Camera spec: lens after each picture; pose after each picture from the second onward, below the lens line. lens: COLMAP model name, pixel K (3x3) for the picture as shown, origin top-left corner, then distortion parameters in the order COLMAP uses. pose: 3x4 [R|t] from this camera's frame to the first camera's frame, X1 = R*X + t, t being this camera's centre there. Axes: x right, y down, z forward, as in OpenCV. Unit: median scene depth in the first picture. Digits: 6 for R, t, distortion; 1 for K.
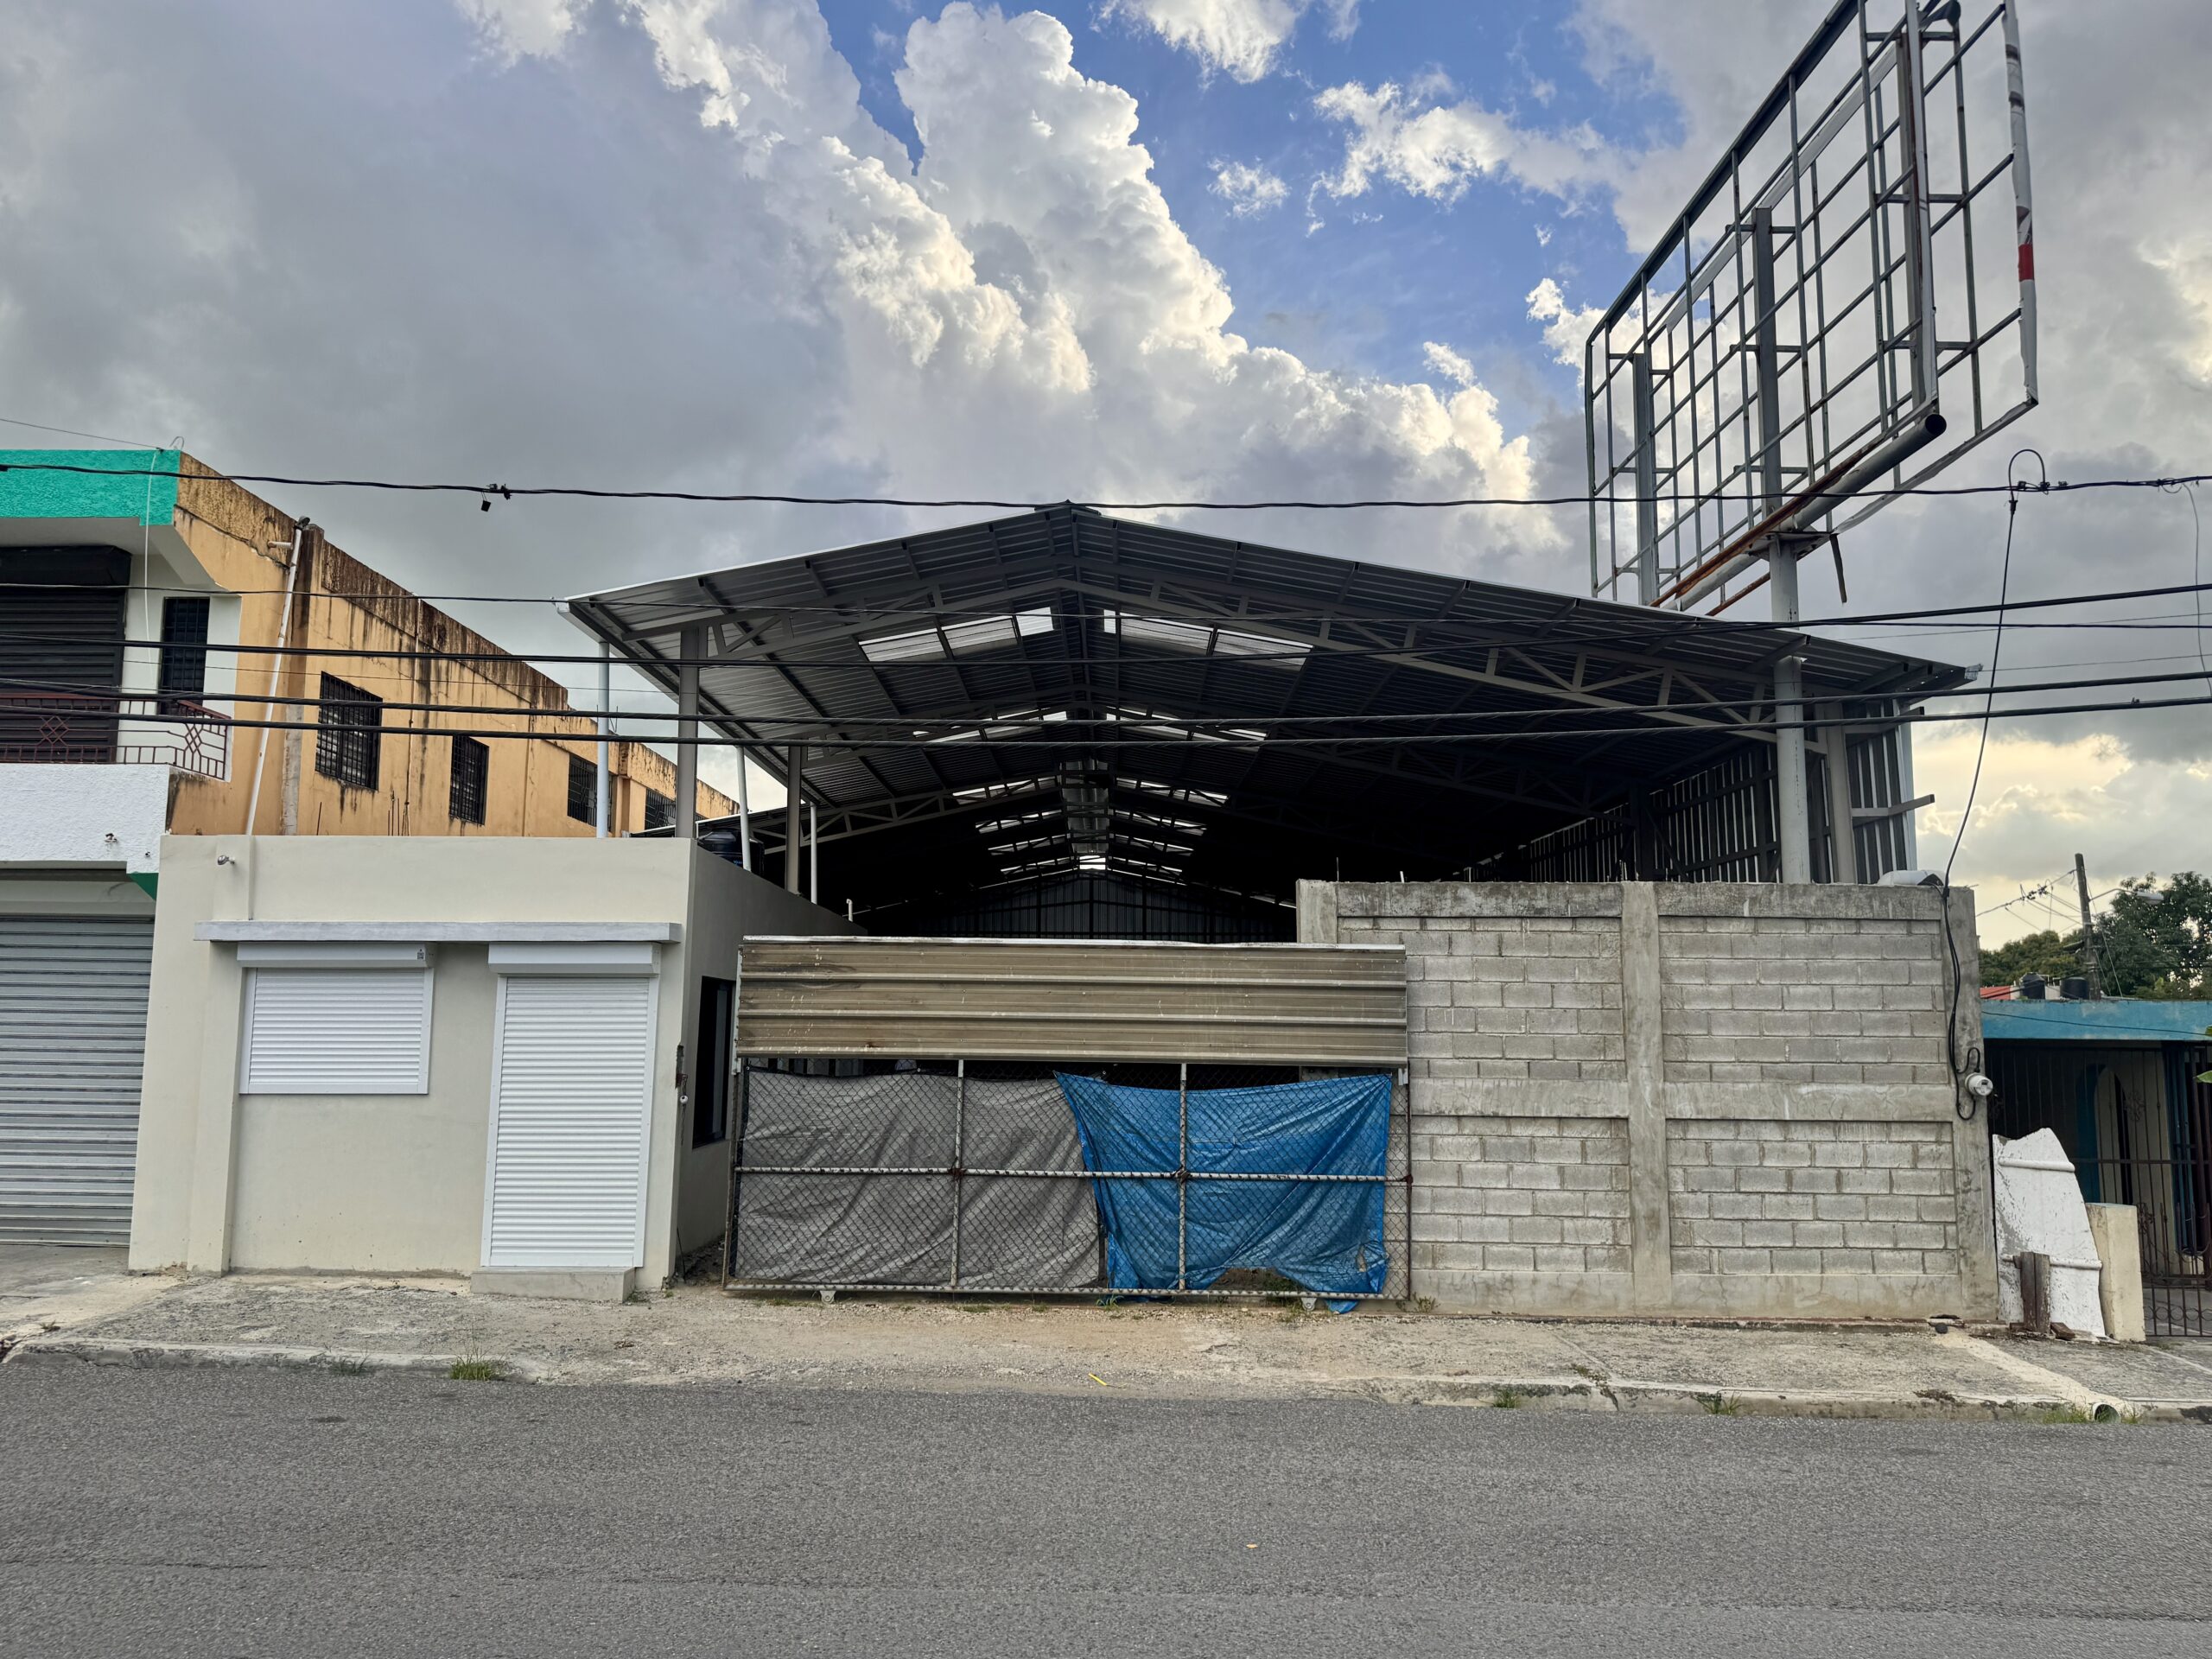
lens RADIAL K [[1609.2, 0, 1112.4], [0, 1609.2, 828.1], [0, 0, 1]] dist [0.089901, -0.119978]
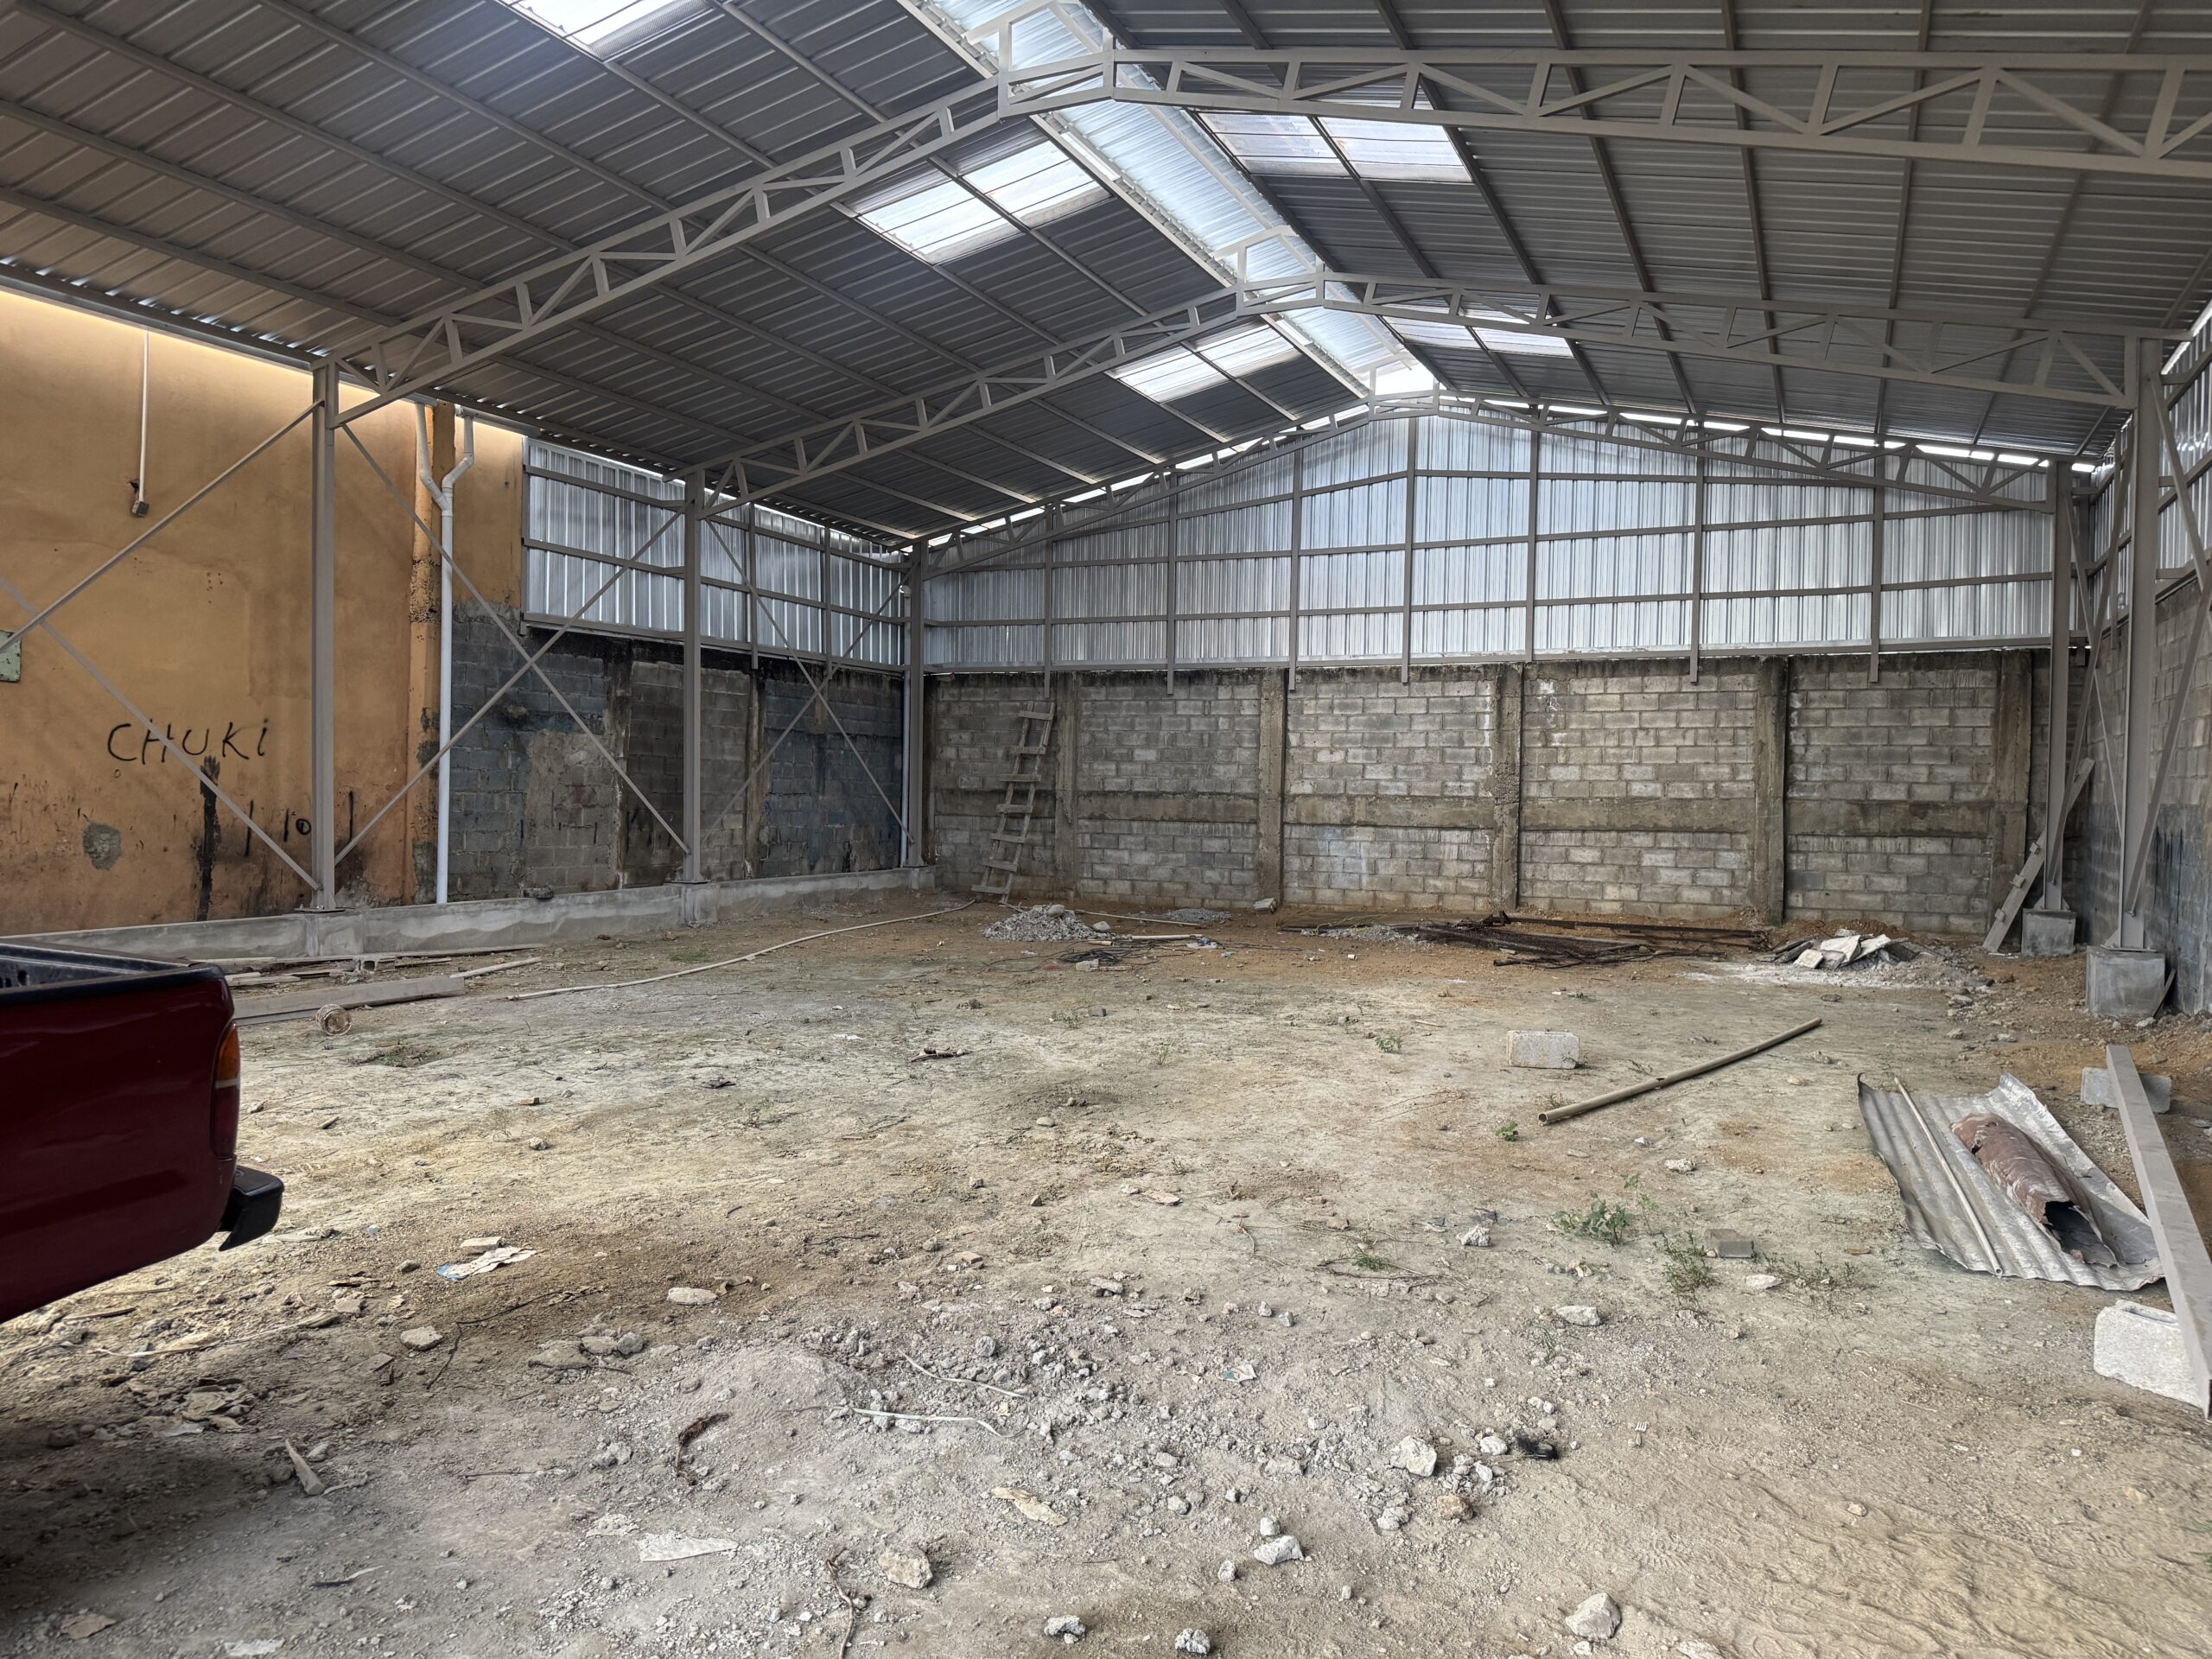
lens RADIAL K [[1539.5, 0, 1111.8], [0, 1539.5, 832.5], [0, 0, 1]] dist [0.144280, -0.251053]
pose [[0.899734, 0.017970, -0.436069, 0.075256], [0.042671, 0.990743, 0.128870, 0.062549], [0.434348, -0.134556, 0.890638, 0.417714]]
